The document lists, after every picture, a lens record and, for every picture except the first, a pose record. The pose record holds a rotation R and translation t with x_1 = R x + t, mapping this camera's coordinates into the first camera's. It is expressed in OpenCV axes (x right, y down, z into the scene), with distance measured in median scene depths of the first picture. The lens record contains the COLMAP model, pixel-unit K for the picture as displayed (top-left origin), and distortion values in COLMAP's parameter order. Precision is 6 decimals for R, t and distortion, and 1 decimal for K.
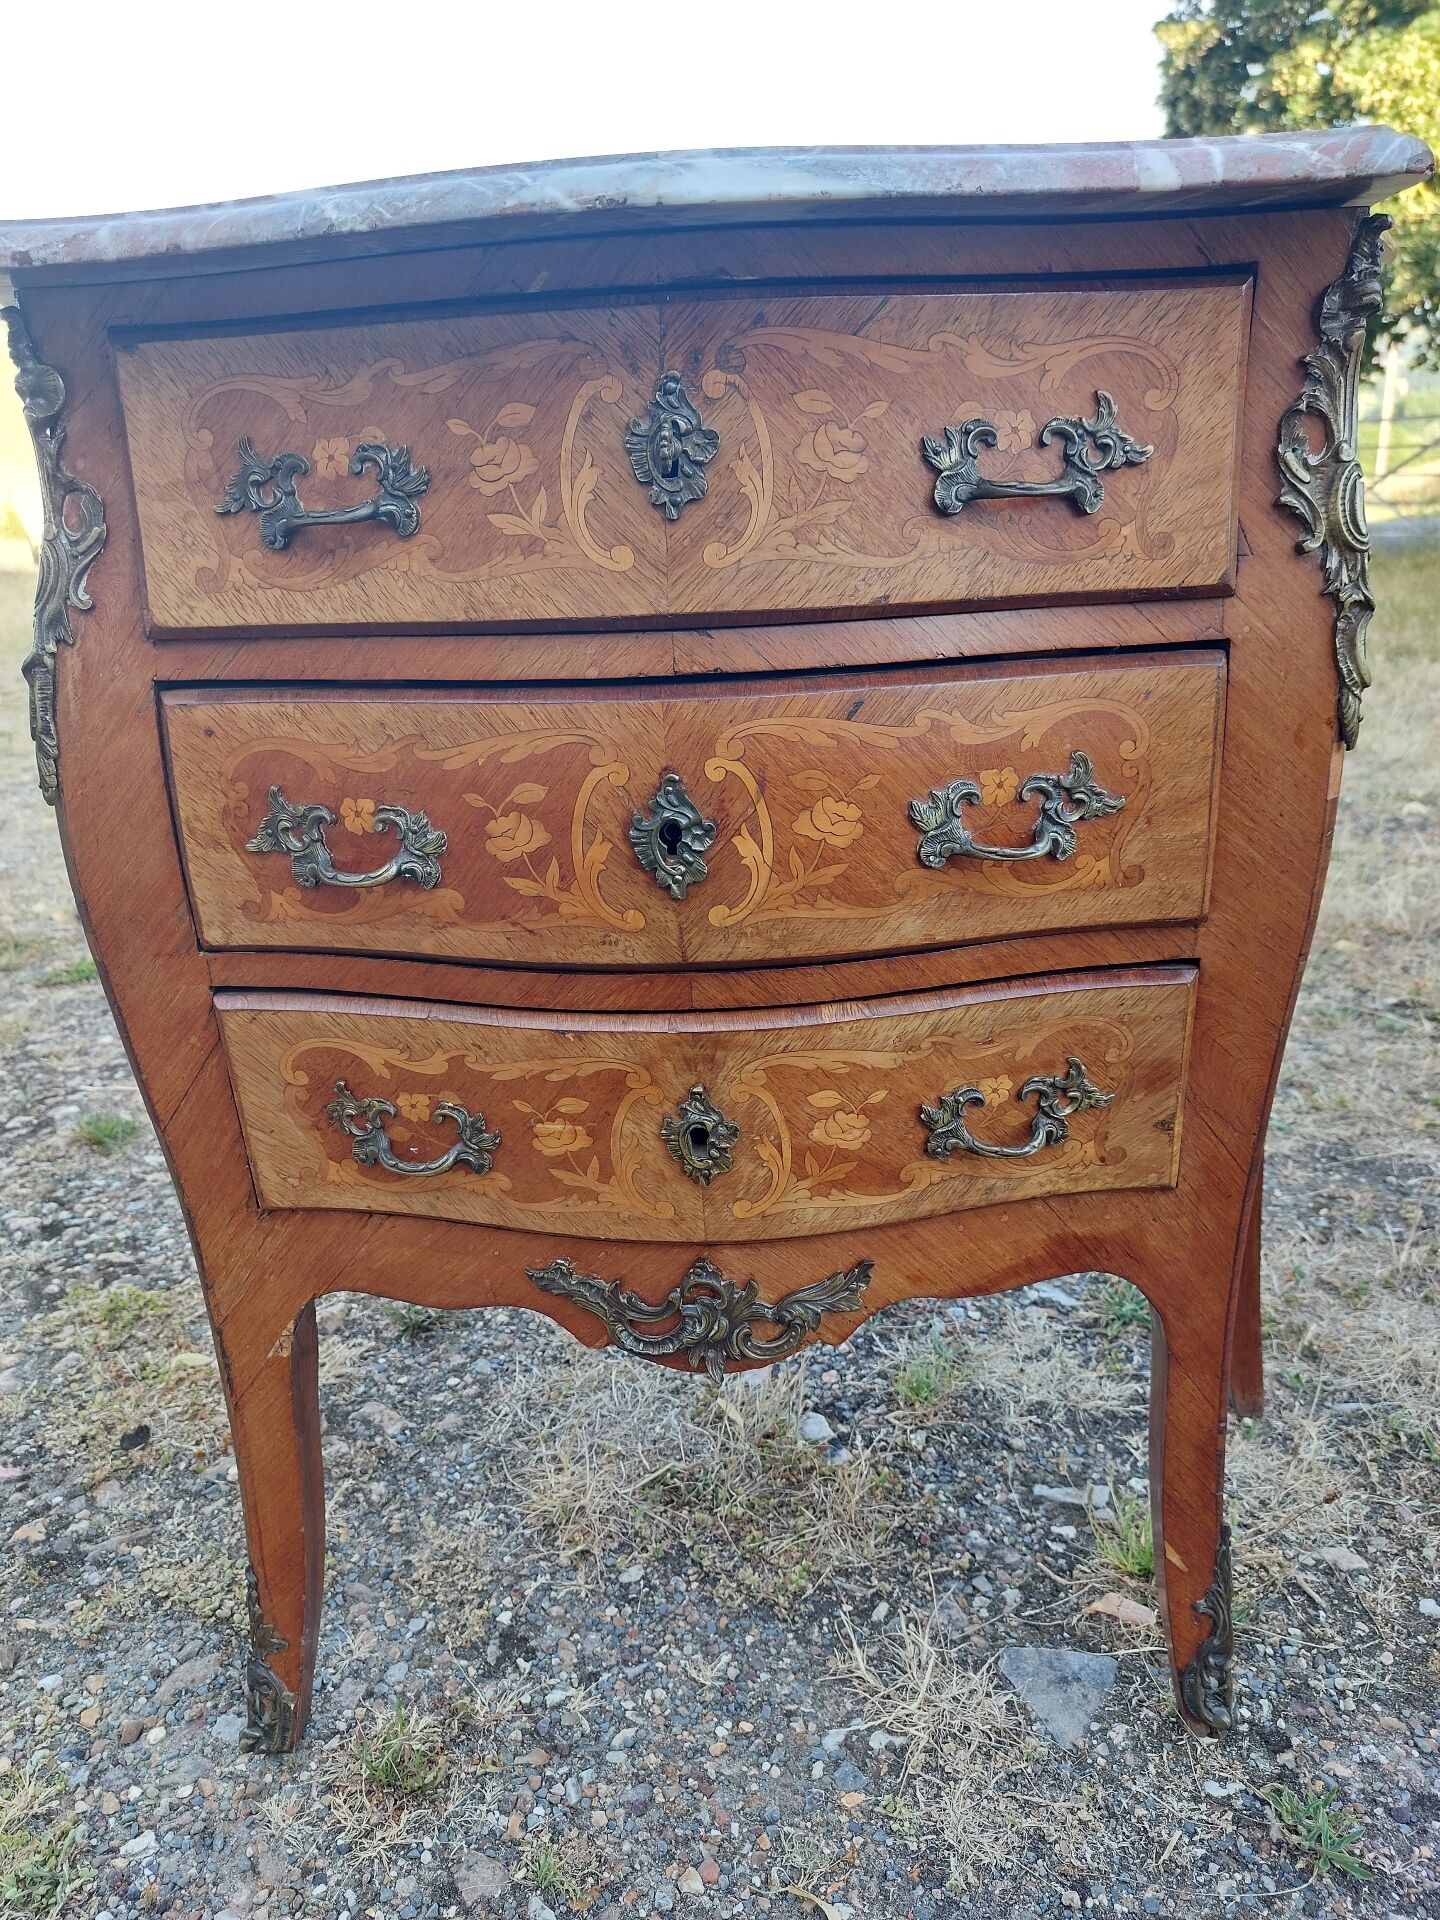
lens RADIAL K [[1394.7, 0, 702.6], [0, 1394.7, 973.9], [0, 0, 1]] dist [0.041673, -0.050230]
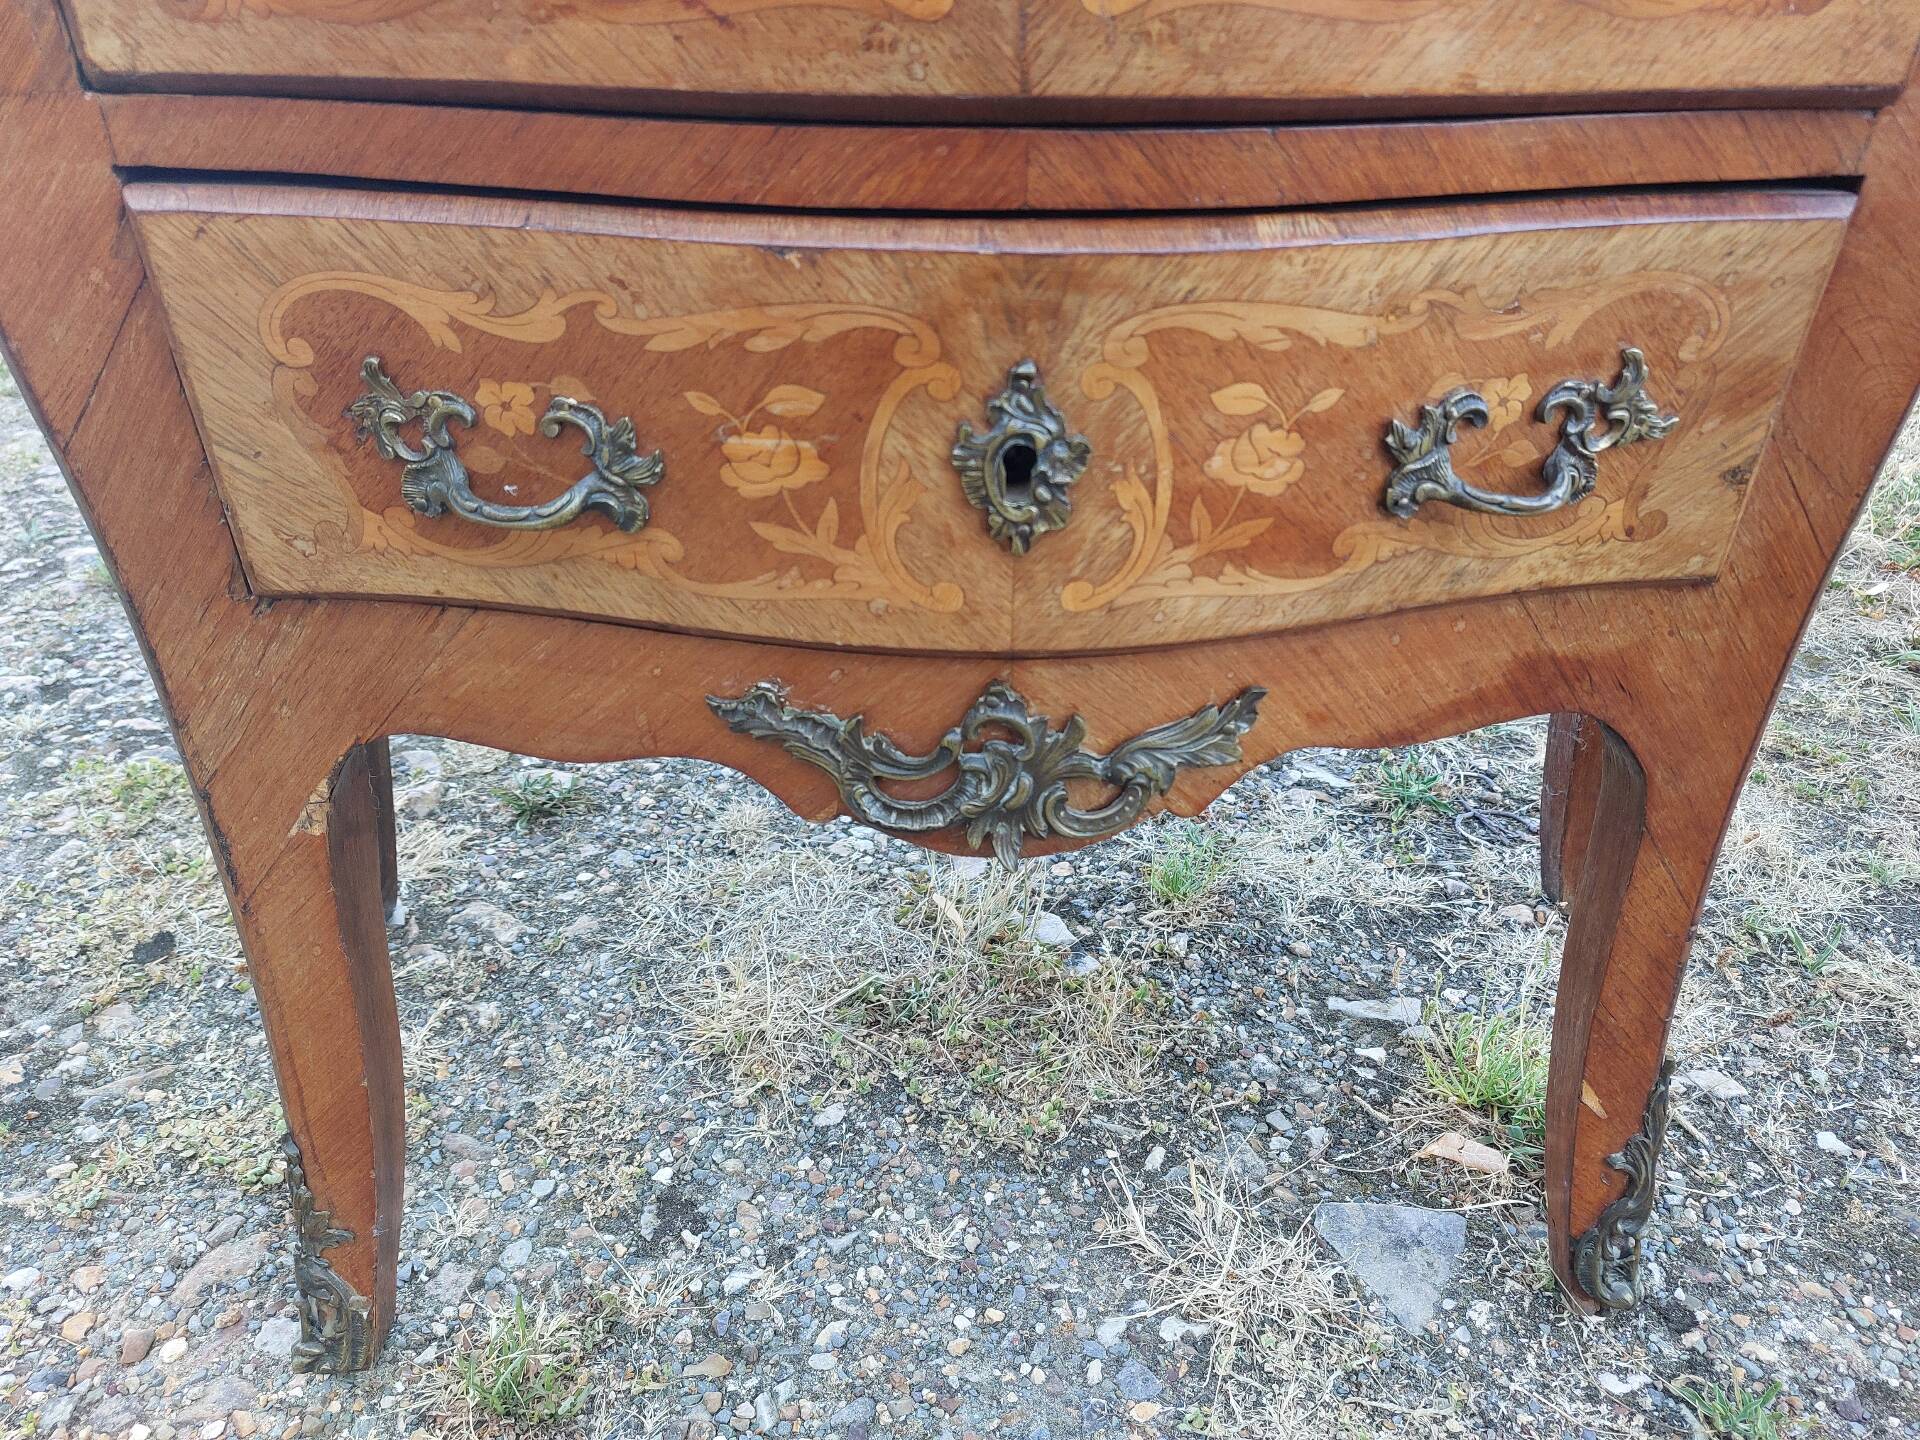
lens RADIAL K [[1394.7, 0, 967.2], [0, 1394.7, 724.9], [0, 0, 1]] dist [0.041673, -0.050230]
pose [[0.995158, 0.008907, 0.097888, -0.061011], [-0.025615, 0.984975, 0.170785, 0.098191], [-0.094896, -0.172465, 0.980434, 0.324980]]
